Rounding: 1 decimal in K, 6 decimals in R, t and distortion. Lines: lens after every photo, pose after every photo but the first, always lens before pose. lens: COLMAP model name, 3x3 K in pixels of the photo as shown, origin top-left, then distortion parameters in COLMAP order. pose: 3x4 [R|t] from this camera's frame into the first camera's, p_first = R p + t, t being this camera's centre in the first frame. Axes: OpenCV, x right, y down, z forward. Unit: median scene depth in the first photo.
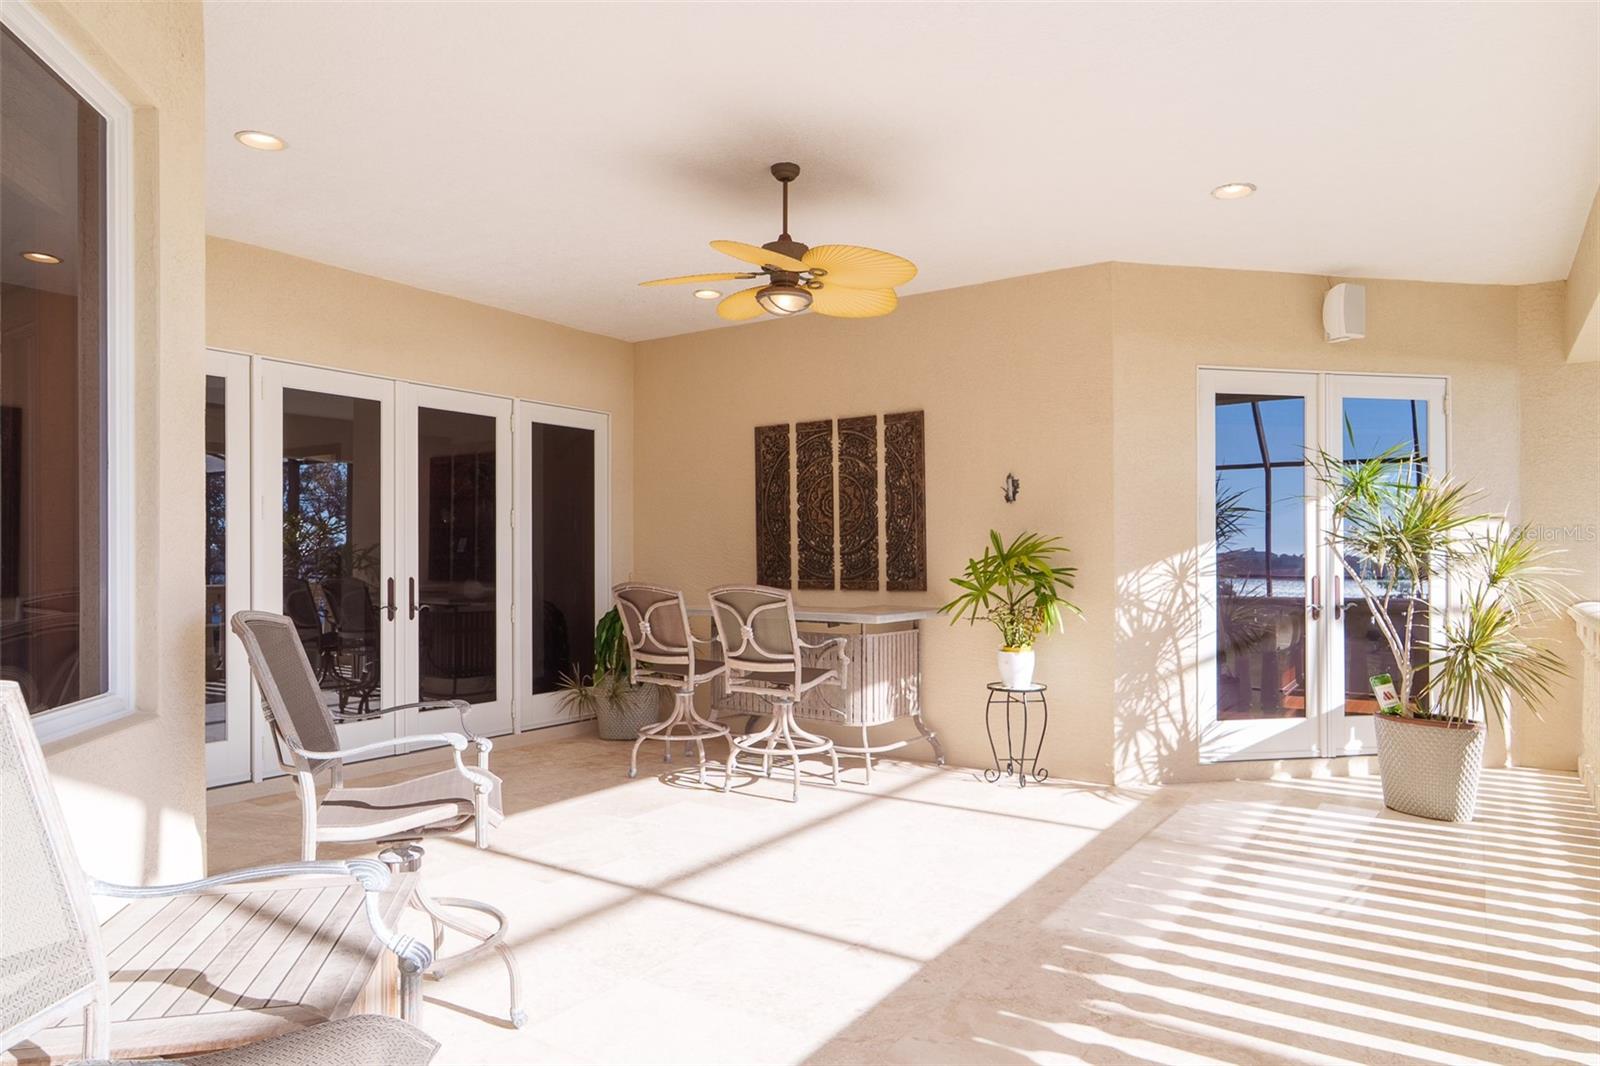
lens RADIAL K [[1010.4, 0, 795.9], [0, 1010.4, 550.9], [0, 0, 1]] dist [0.004723, 0.000002]
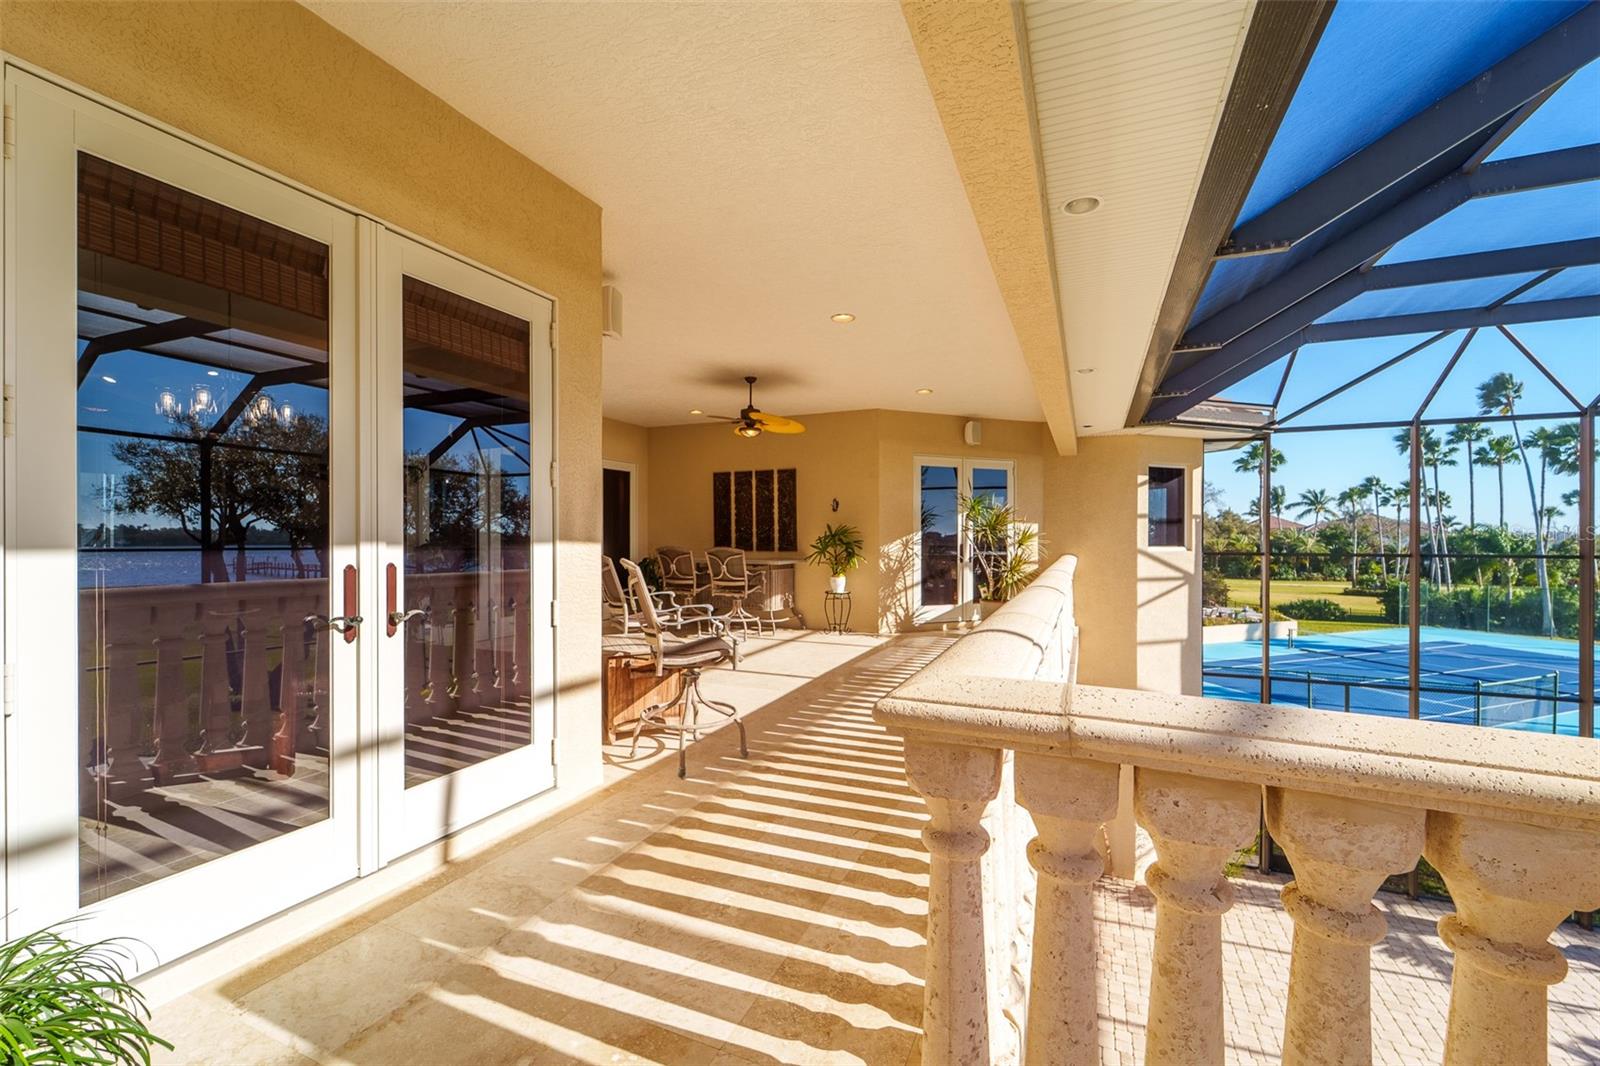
lens RADIAL K [[659.4, 0, 806.7], [0, 659.4, 552.2], [0, 0, 1]] dist [0.000947, 0.000029]
pose [[0.977979, 0.000451, 0.208702, -0.153071], [-0.005523, 0.999703, 0.023720, 0.008187], [-0.208630, -0.024351, 0.977692, -0.418754]]
